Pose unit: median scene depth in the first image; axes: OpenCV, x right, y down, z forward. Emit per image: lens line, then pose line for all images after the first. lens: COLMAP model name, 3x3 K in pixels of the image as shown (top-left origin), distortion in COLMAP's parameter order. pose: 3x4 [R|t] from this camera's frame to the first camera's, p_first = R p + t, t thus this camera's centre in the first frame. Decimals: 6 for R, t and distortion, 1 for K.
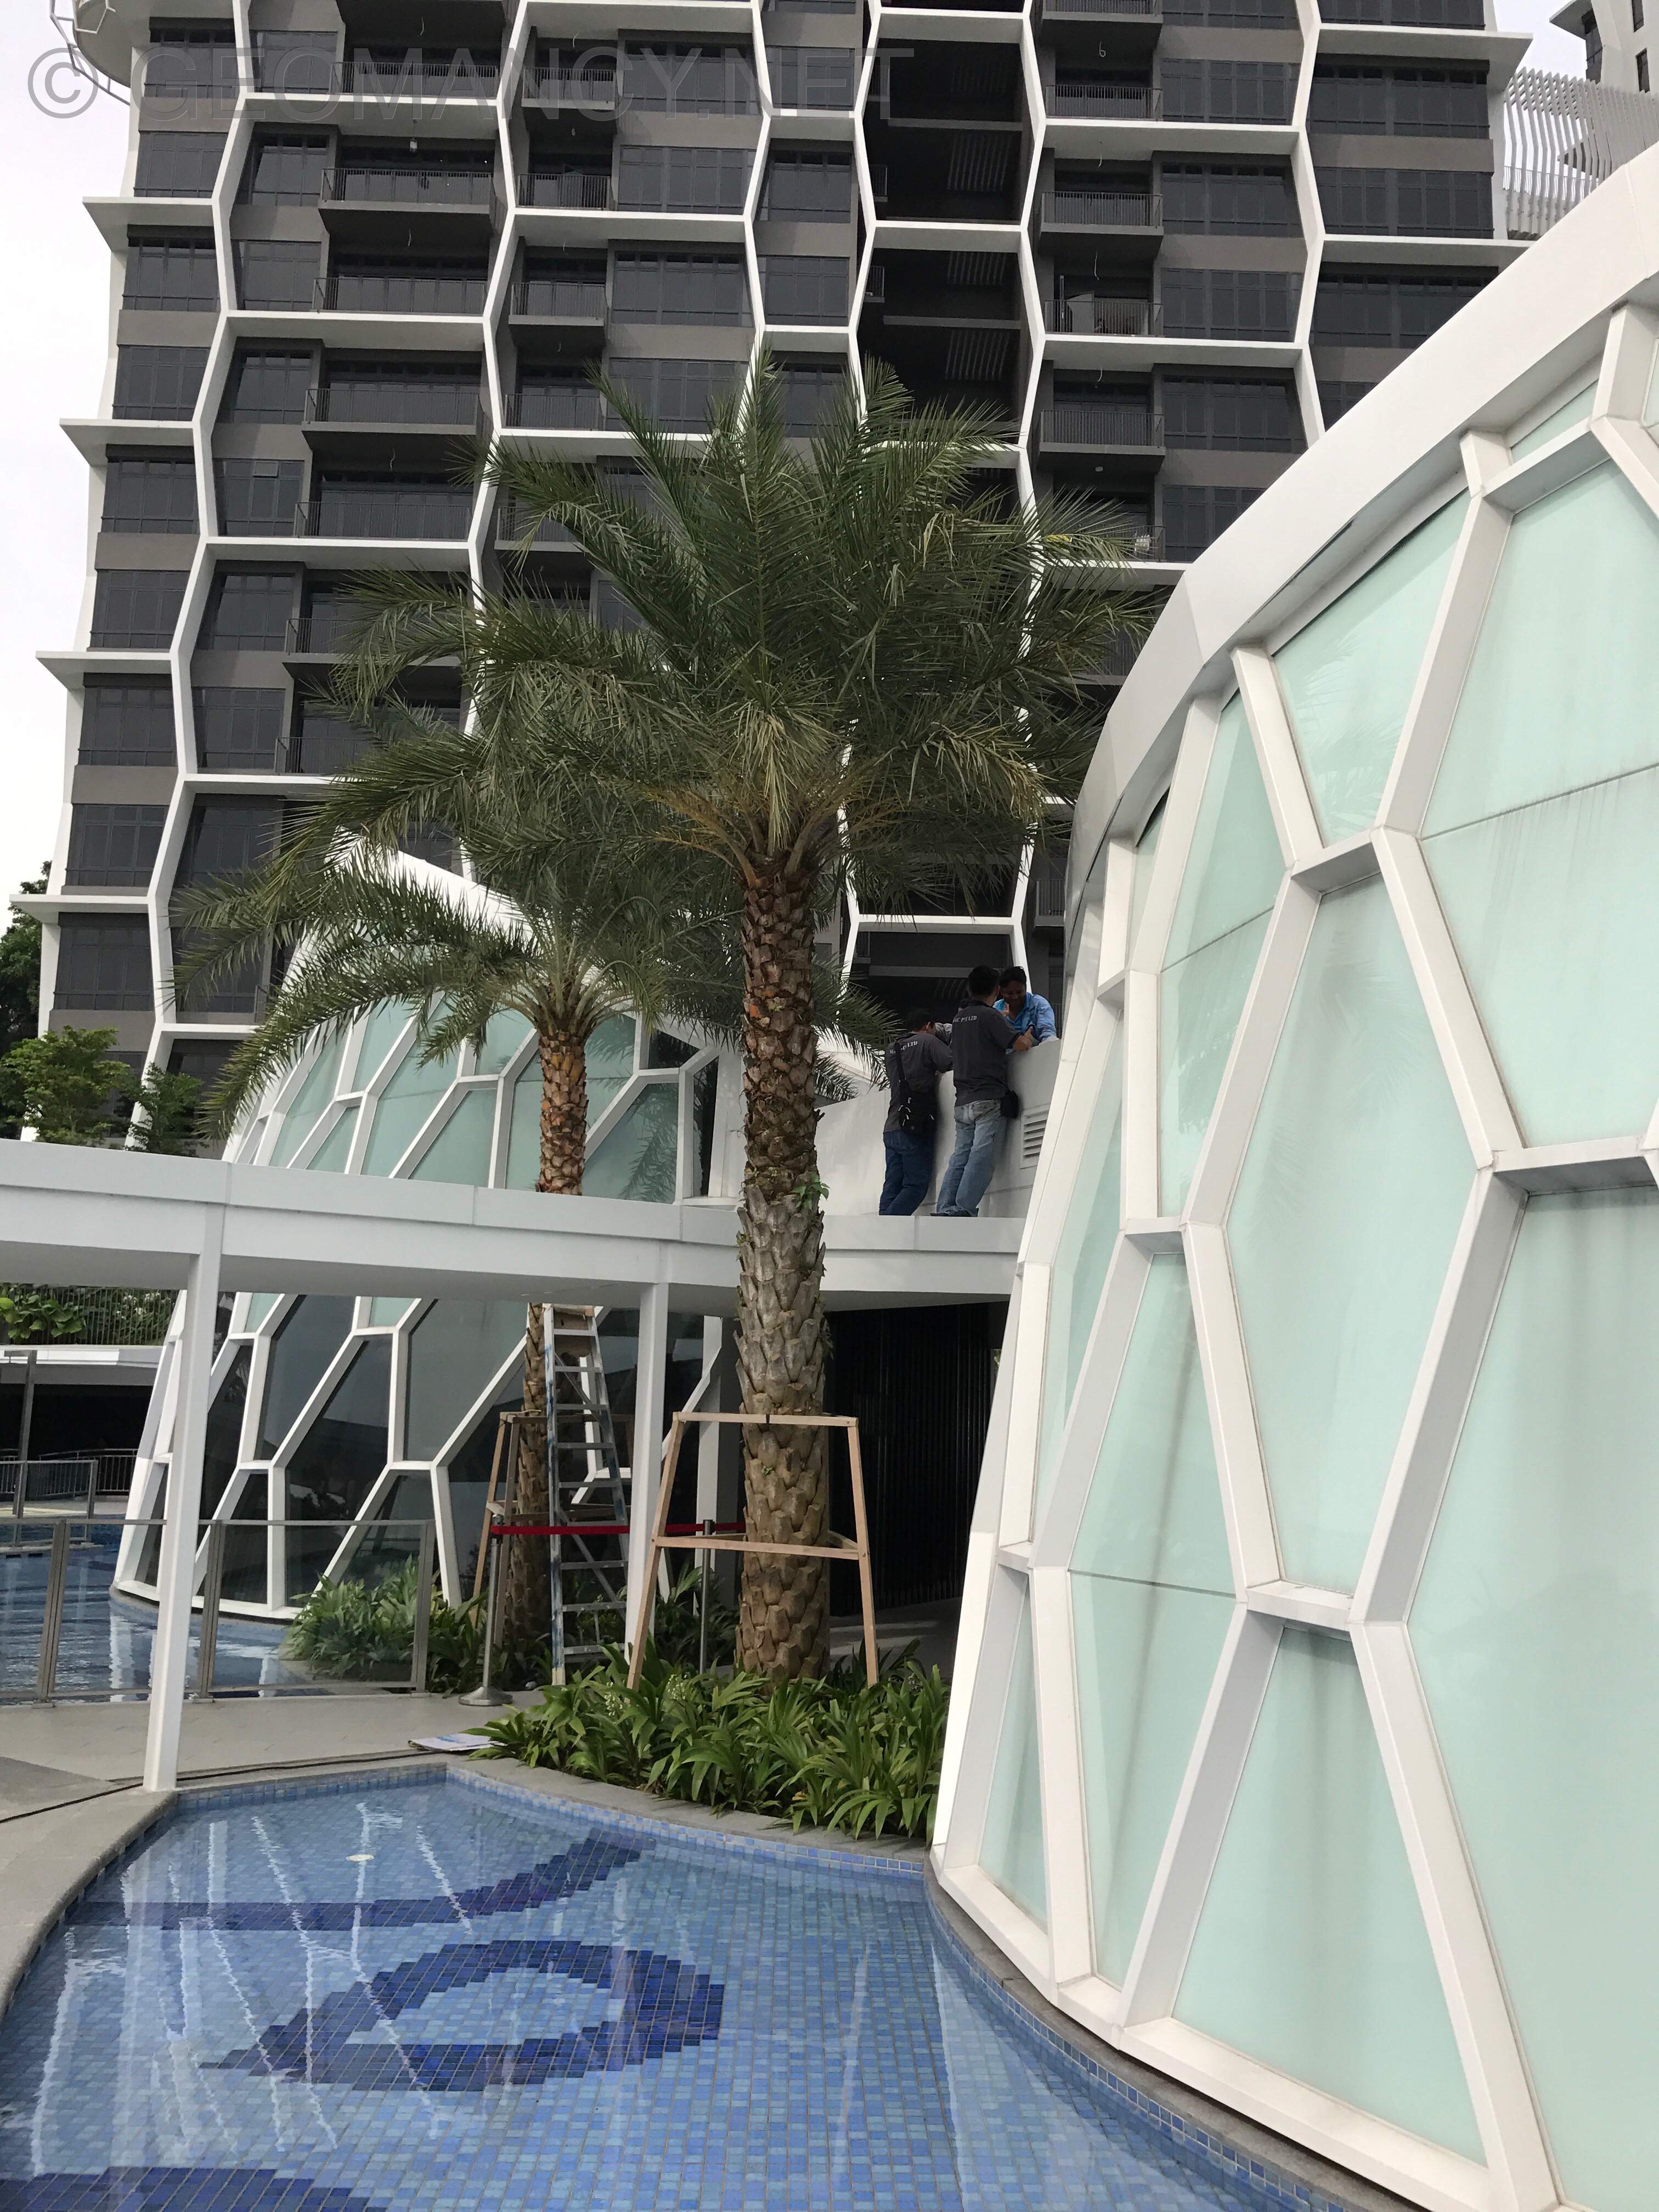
lens RADIAL K [[1809.5, 0, 826.6], [0, 1809.5, 1076.0], [0, 0, 1]] dist [0.061929, -0.093519]
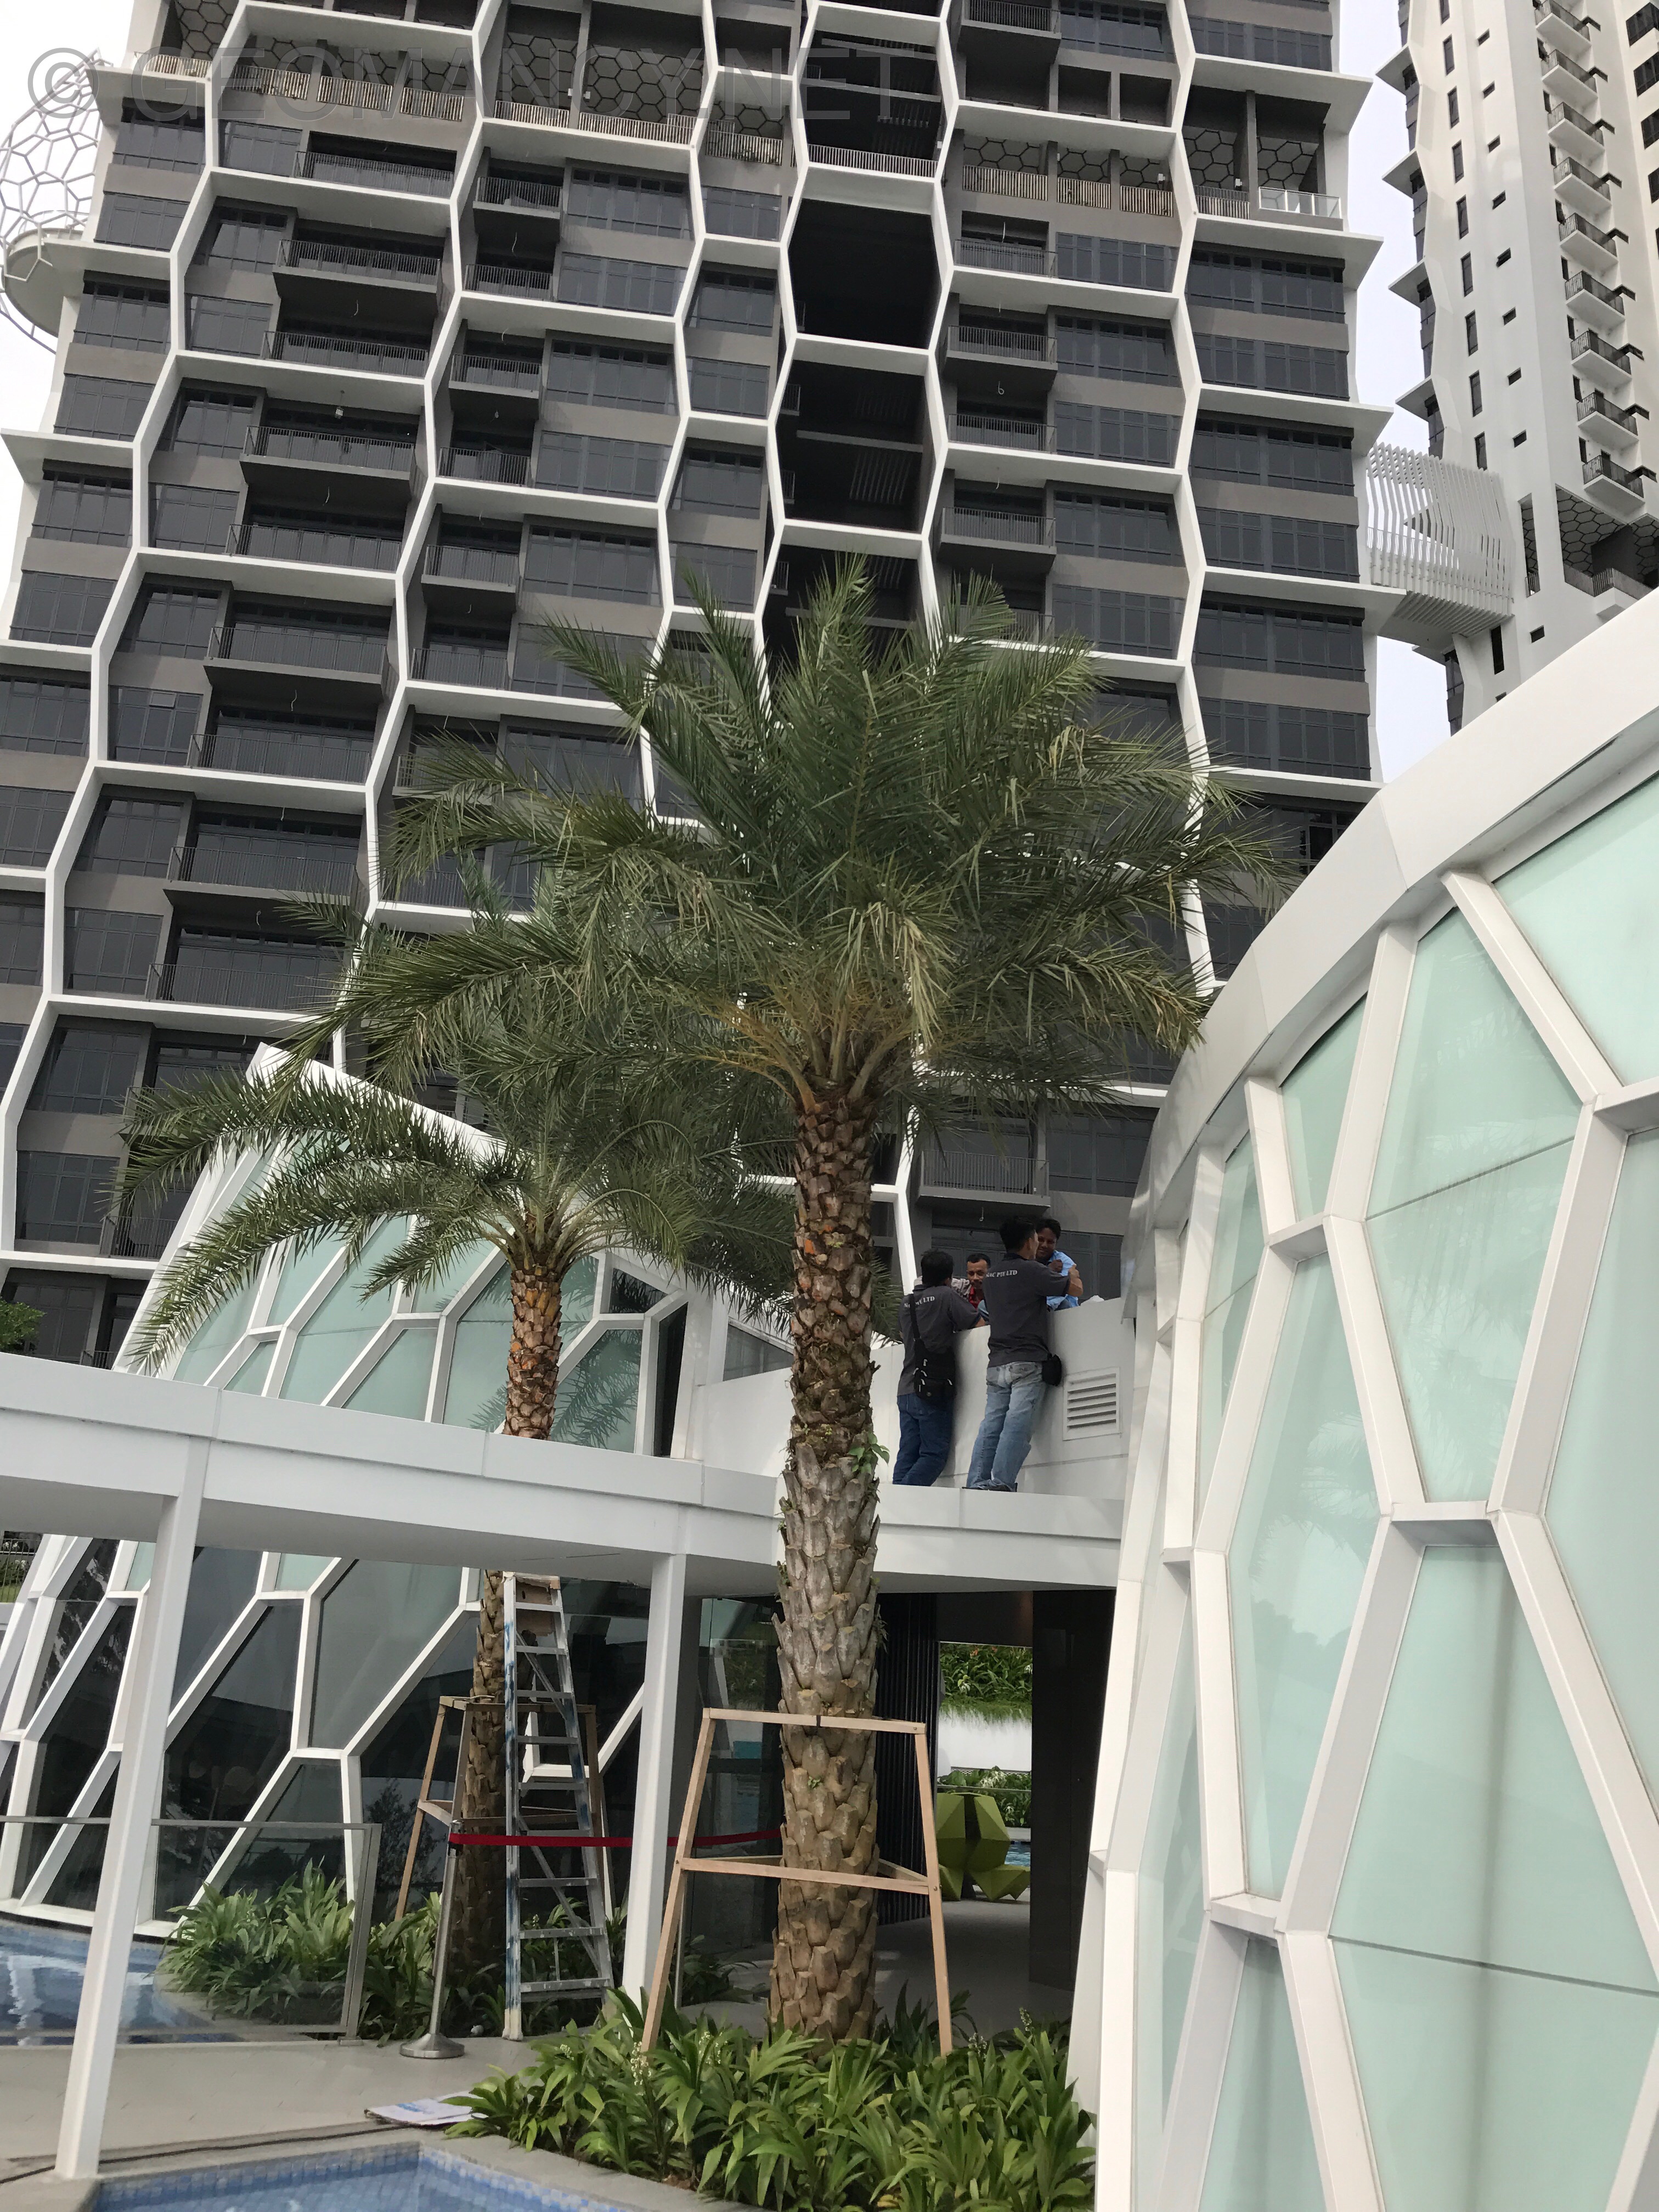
lens RADIAL K [[1790.8, 0, 829.5], [0, 1790.8, 1106.0], [0, 0, 1]] dist [-0.000159, 0.006347]
pose [[0.993822, 0.057427, 0.094979, -0.078957], [-0.044407, 0.989996, -0.133925, 0.008601], [-0.101719, 0.128880, 0.986430, 0.076097]]
